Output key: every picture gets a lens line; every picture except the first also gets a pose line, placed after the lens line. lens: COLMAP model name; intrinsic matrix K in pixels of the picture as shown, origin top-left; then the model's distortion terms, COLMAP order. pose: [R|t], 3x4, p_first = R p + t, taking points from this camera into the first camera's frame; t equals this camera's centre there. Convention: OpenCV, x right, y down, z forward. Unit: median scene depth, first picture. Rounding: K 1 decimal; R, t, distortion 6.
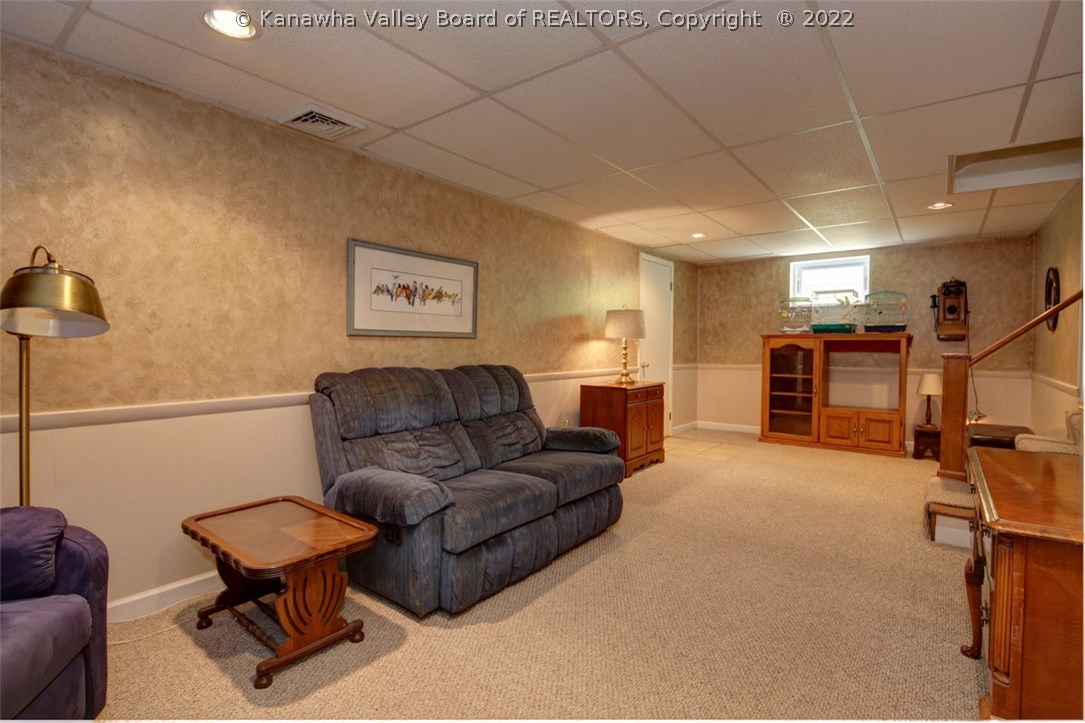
lens RADIAL K [[515.2, 0, 545.3], [0, 515.2, 357.1], [0, 0, 1]] dist [-0.021936, -0.000990]
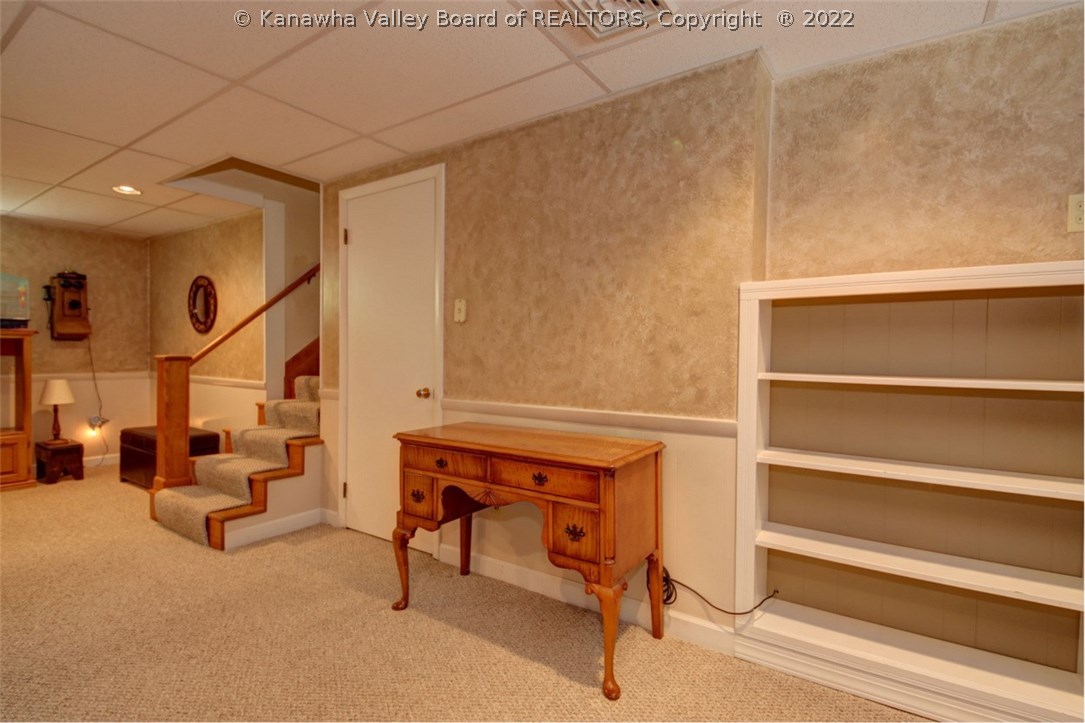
lens RADIAL K [[515.2, 0, 545.7], [0, 515.2, 360.2], [0, 0, 1]] dist [-0.021936, -0.000990]
pose [[-0.072760, -0.023278, 0.997078, -0.130851], [0.014983, 0.999589, 0.024430, -0.007017], [-0.997237, 0.016717, -0.072382, 0.253713]]
